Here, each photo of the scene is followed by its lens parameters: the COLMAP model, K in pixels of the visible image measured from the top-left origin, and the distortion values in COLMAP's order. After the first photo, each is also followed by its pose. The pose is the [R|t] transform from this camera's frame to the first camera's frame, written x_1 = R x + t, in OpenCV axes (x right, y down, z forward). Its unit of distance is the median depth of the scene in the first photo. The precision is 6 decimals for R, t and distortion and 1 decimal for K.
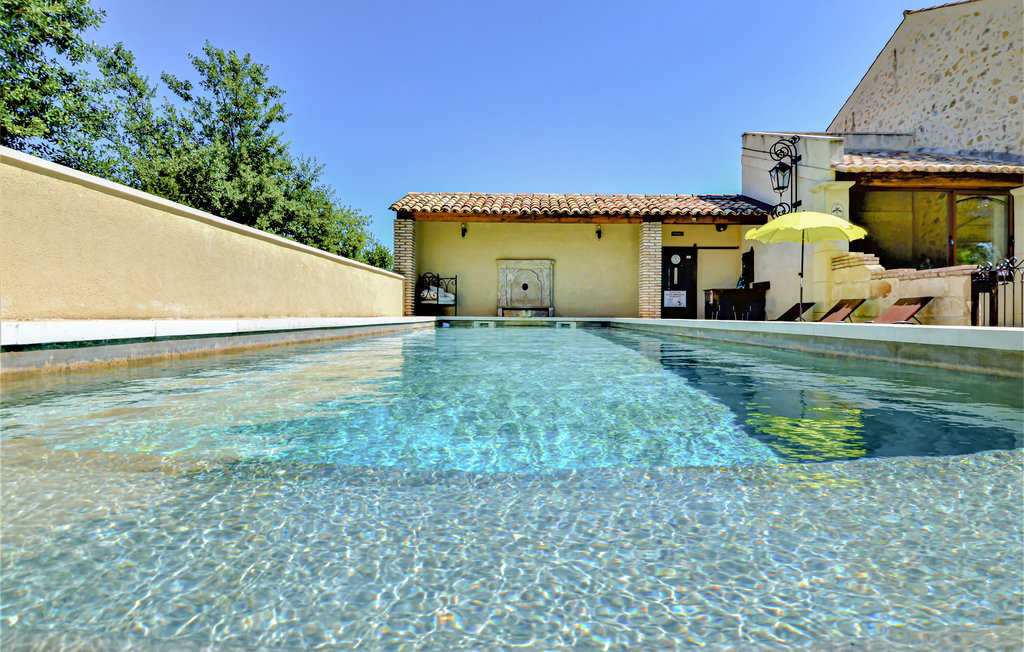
lens RADIAL K [[529.9, 0, 531.4], [0, 529.9, 313.9], [0, 0, 1]] dist [0.044630, -0.049181]
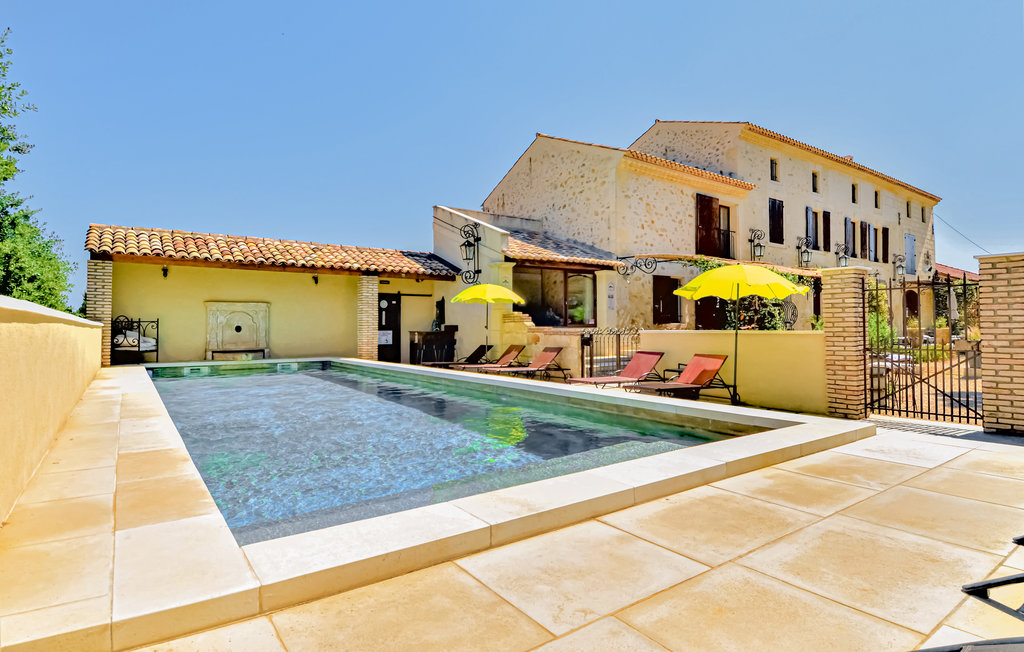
lens RADIAL K [[536.9, 0, 530.1], [0, 536.9, 314.7], [0, 0, 1]] dist [0.049016, -0.054562]
pose [[0.809747, 0.002844, 0.586772, -0.192373], [0.009449, 0.999795, -0.017886, -0.062572], [-0.586703, 0.020027, 0.809555, -0.183709]]
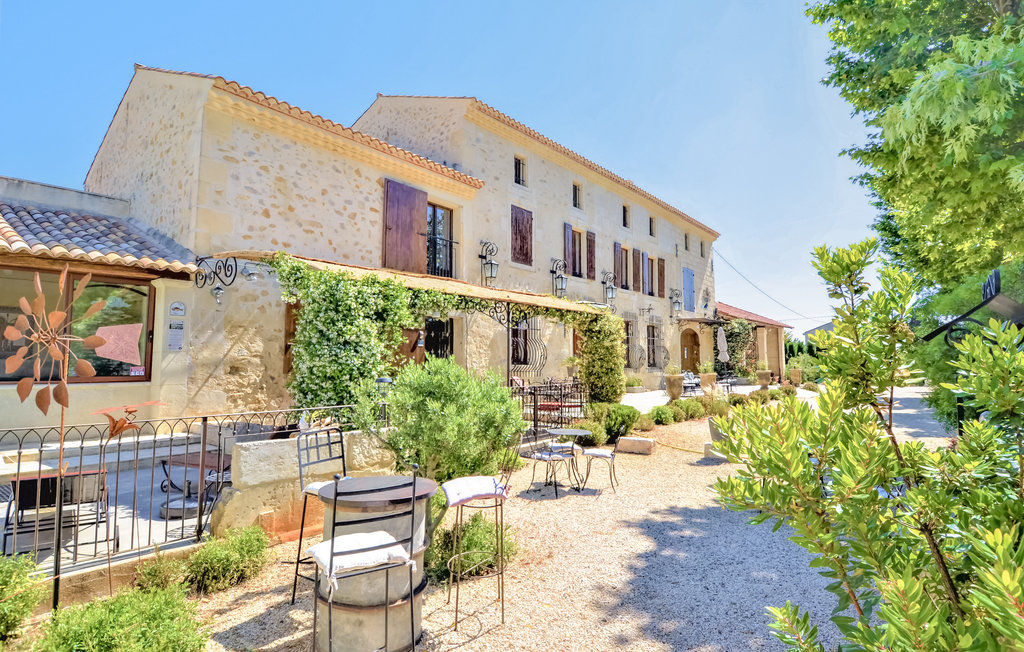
lens RADIAL K [[536.9, 0, 530.1], [0, 536.9, 314.7], [0, 0, 1]] dist [0.049016, -0.054562]
pose [[0.618951, 0.059883, 0.783143, 0.497534], [0.006306, 0.996678, -0.081195, -0.081956], [-0.785404, 0.055195, 0.616517, -0.070220]]
